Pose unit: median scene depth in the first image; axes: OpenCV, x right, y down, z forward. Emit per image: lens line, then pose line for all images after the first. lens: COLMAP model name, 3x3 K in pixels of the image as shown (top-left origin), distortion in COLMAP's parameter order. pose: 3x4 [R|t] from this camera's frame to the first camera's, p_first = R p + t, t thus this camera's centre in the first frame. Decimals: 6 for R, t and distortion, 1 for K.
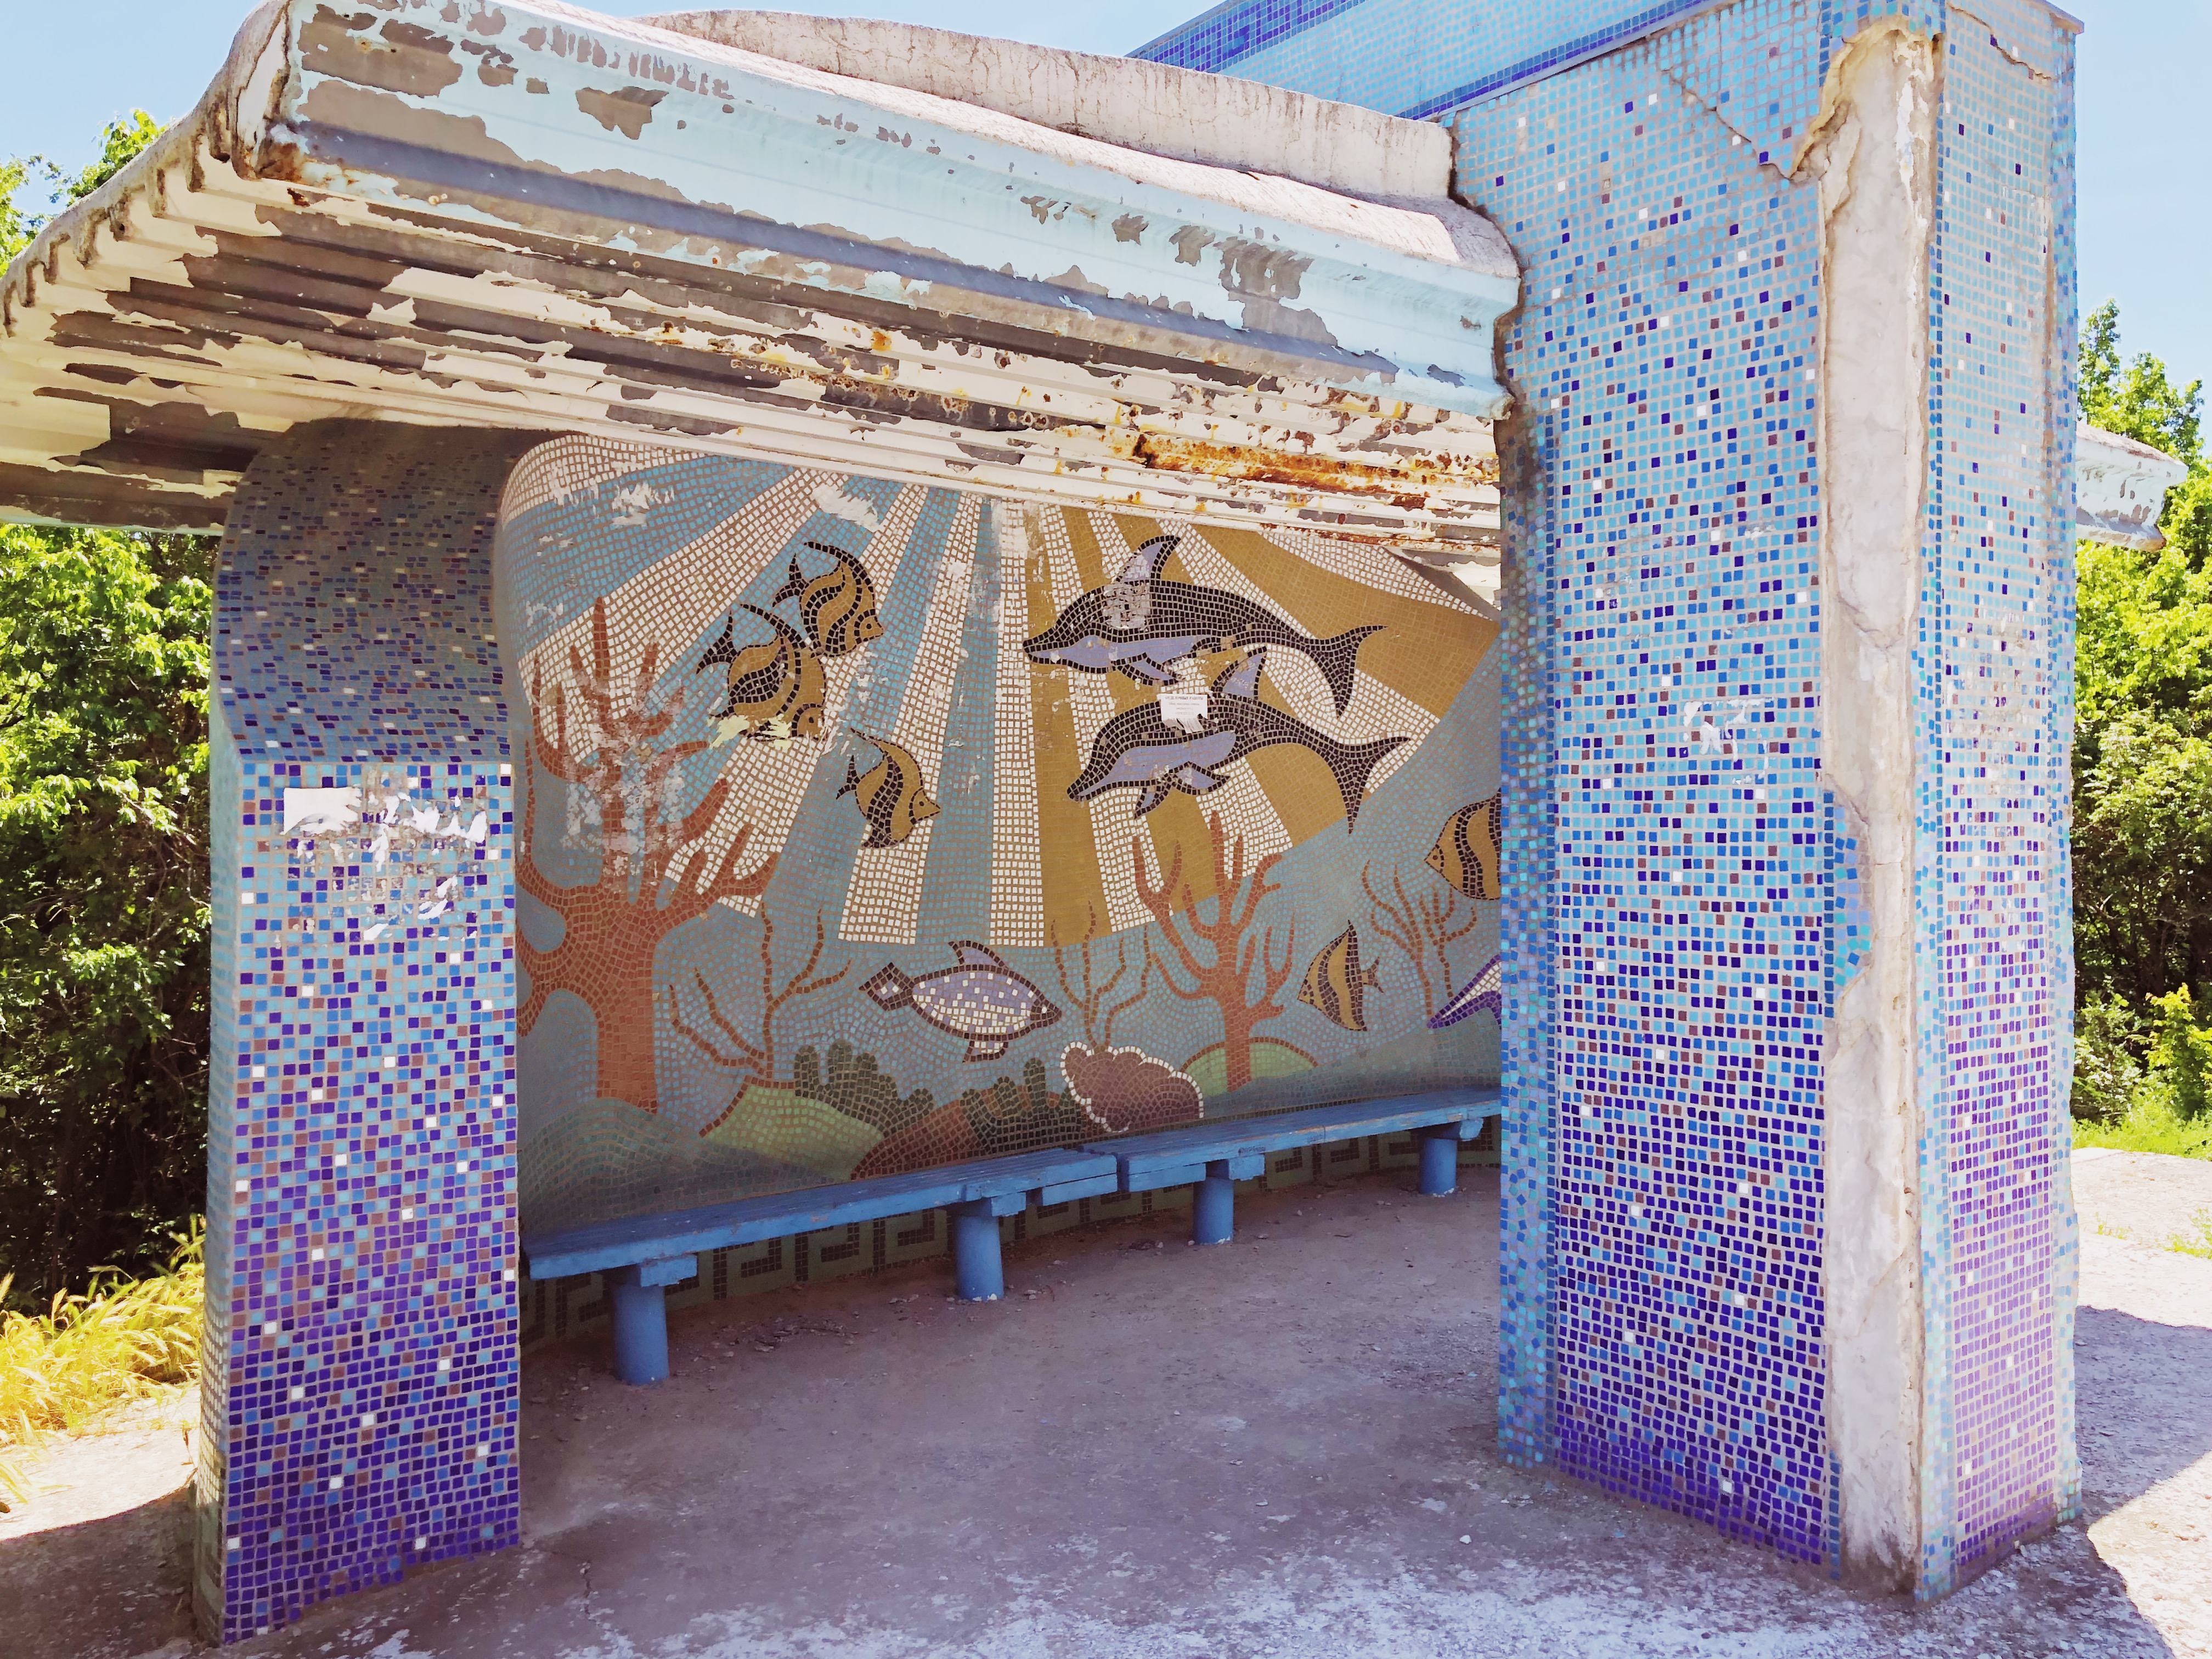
lens RADIAL K [[1863.0, 0, 1112.4], [0, 1863.0, 796.9], [0, 0, 1]] dist [0.004564, 0.005204]
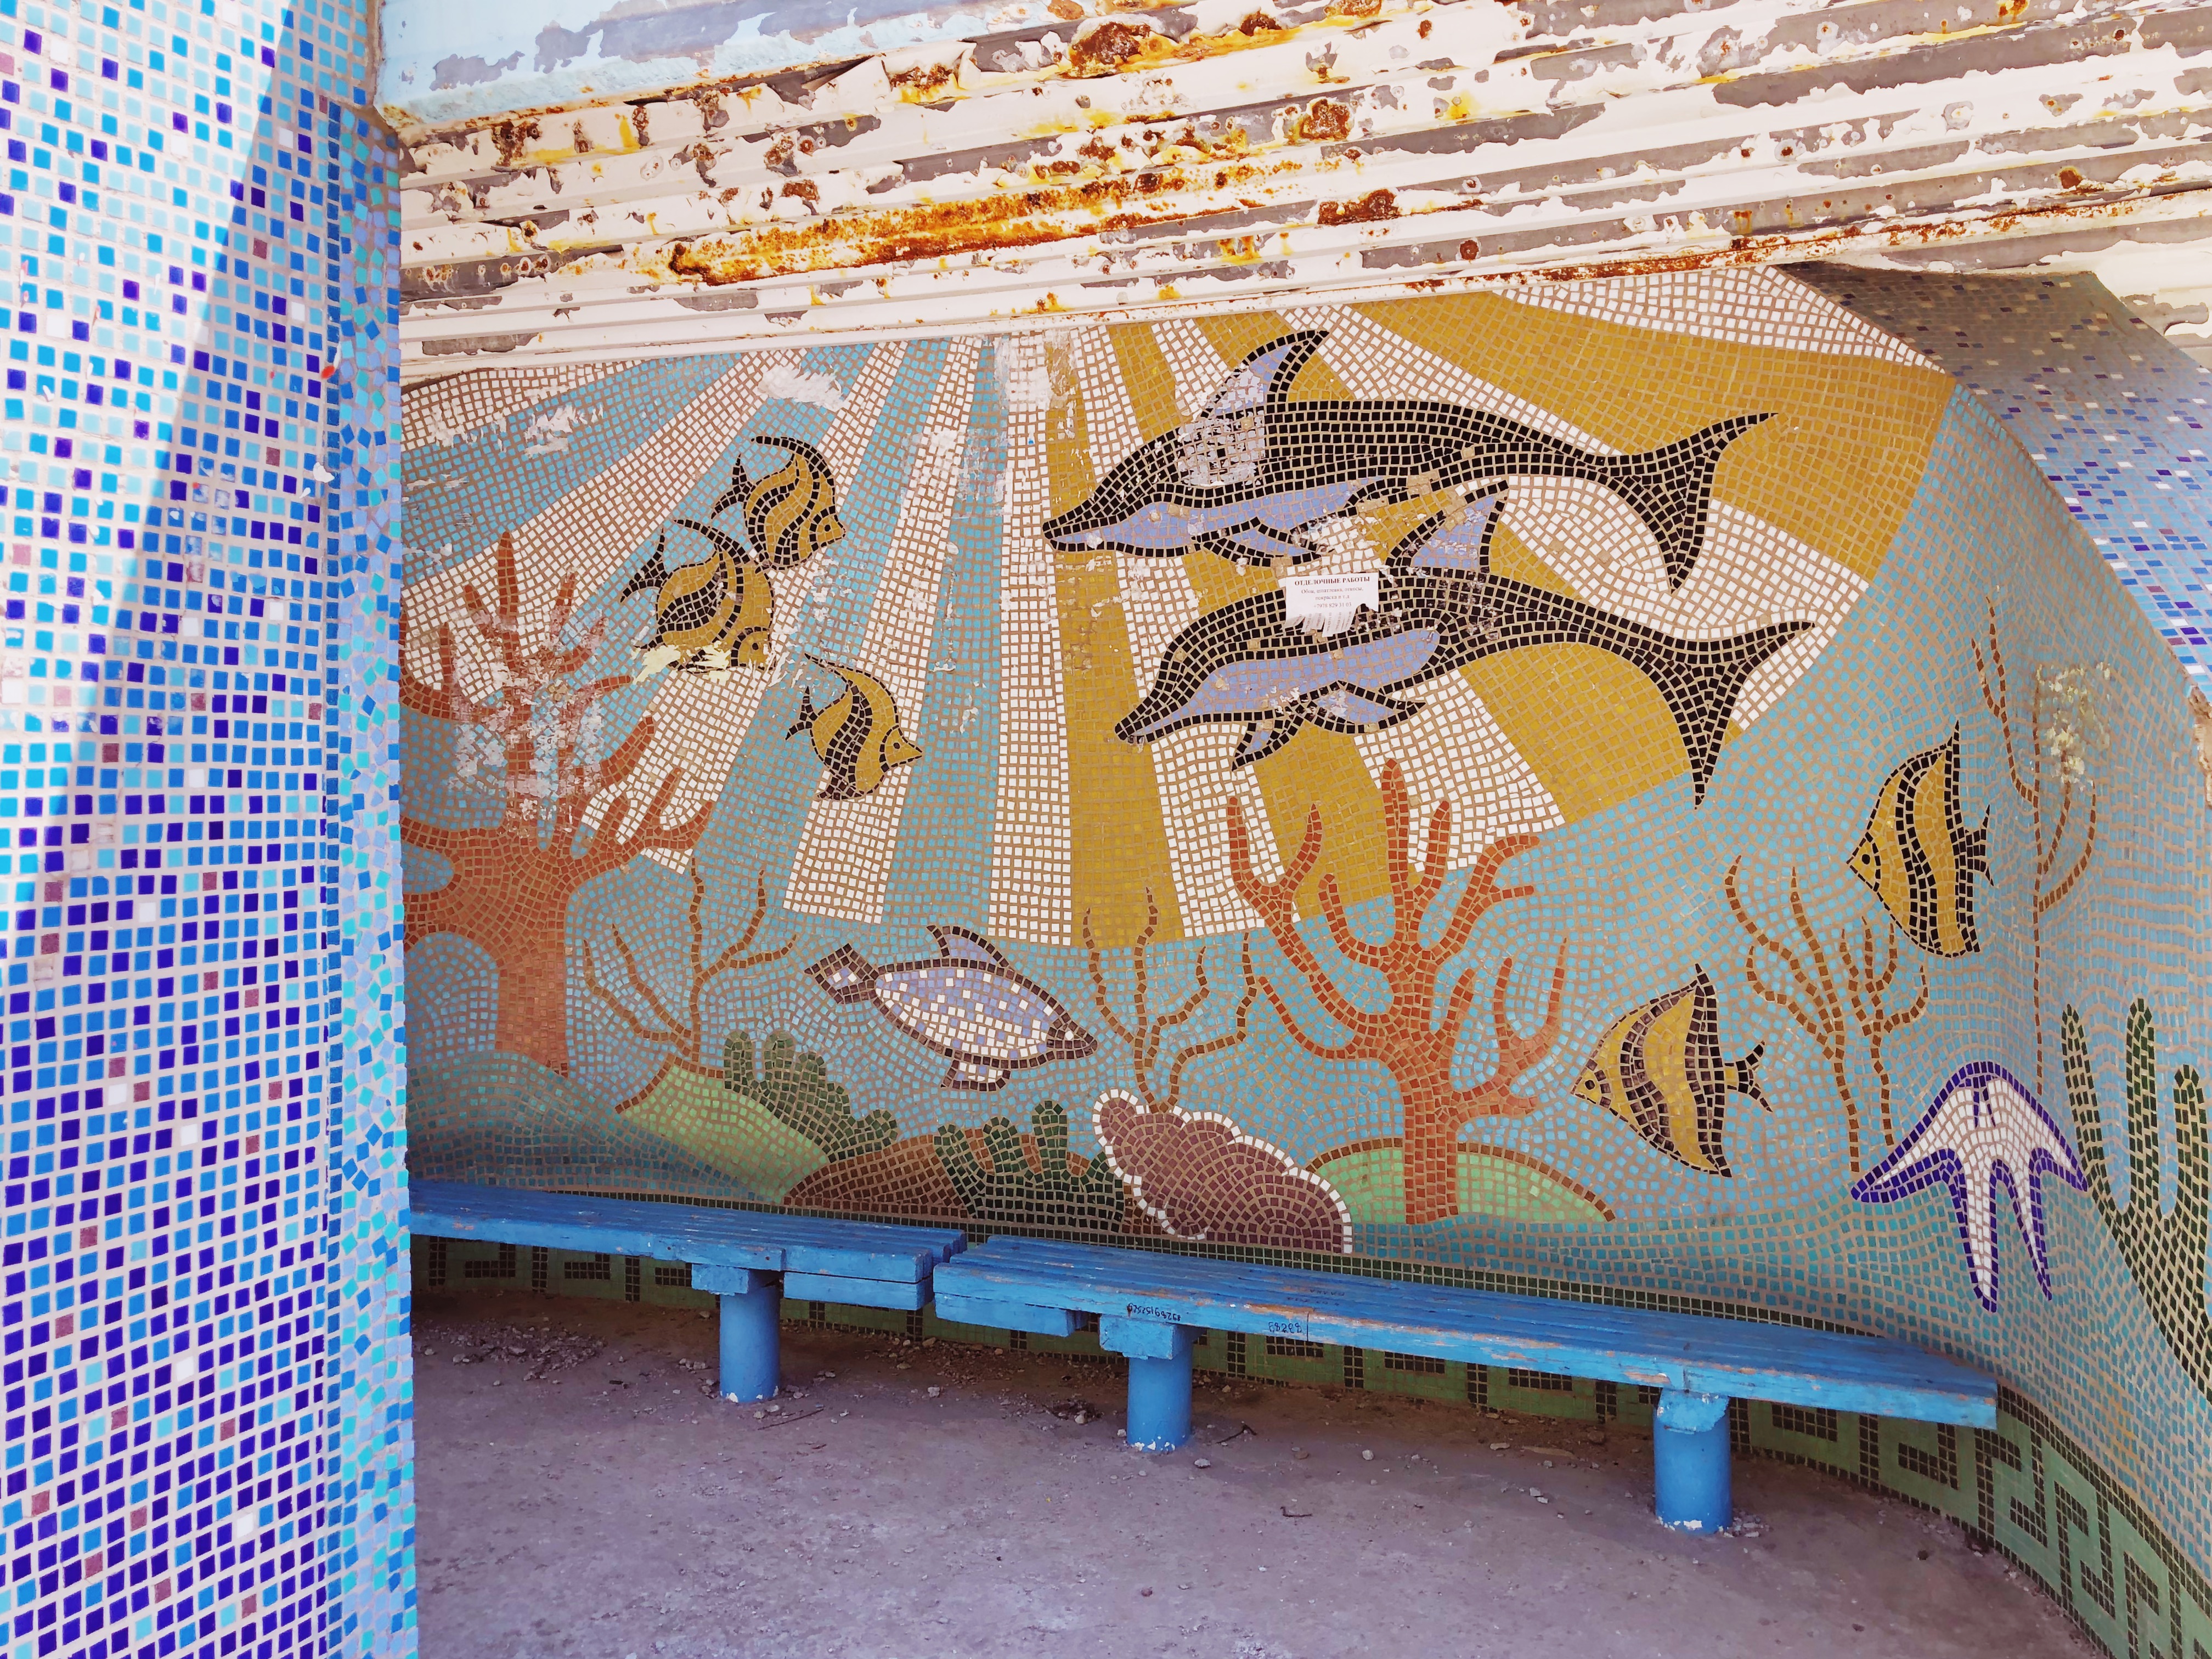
lens RADIAL K [[1866.5, 0, 1087.1], [0, 1866.5, 667.5], [0, 0, 1]] dist [0.018614, -0.004565]
pose [[0.467231, -0.023153, -0.883832, 0.751980], [0.005805, 0.999716, -0.023120, -0.012536], [0.884116, 0.005671, 0.467233, 0.839737]]
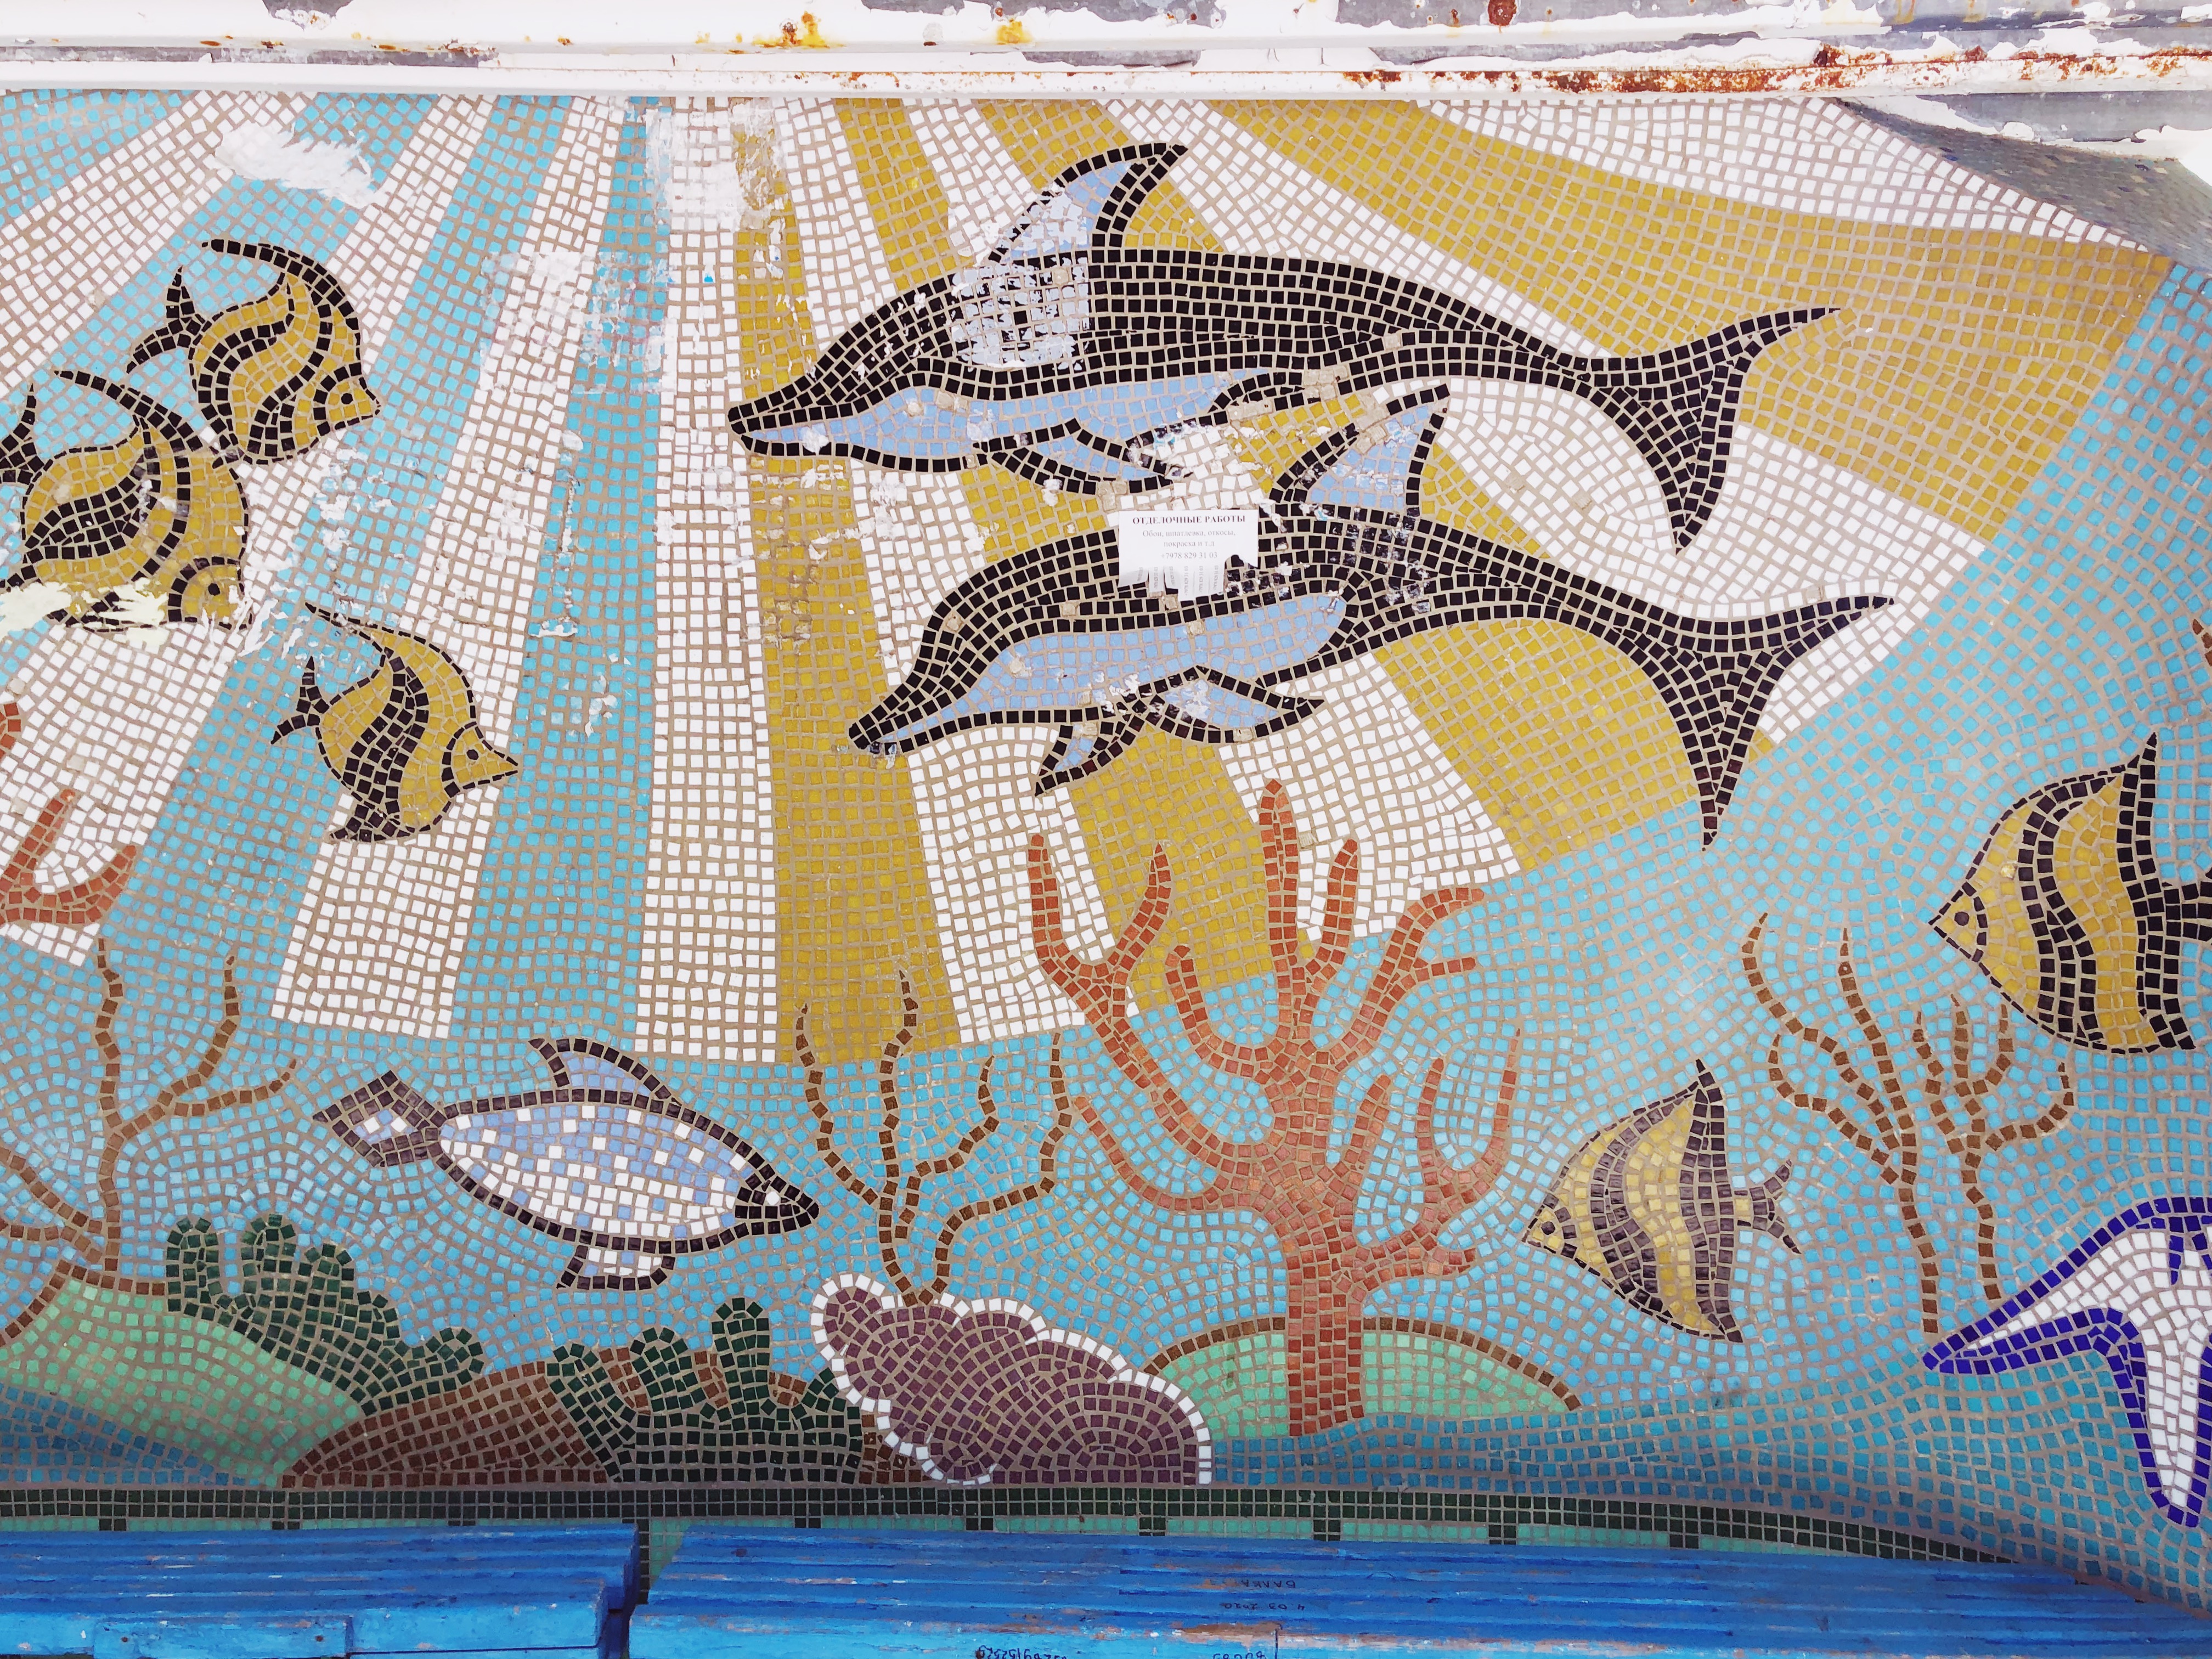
lens RADIAL K [[1900.7, 0, 1231.0], [0, 1900.7, 804.6], [0, 0, 1]] dist [0.000211, -0.010899]
pose [[0.757120, 0.034845, -0.652345, 0.449499], [-0.008628, 0.999023, 0.043349, -0.008007], [0.653218, -0.027191, 0.756681, 0.895413]]
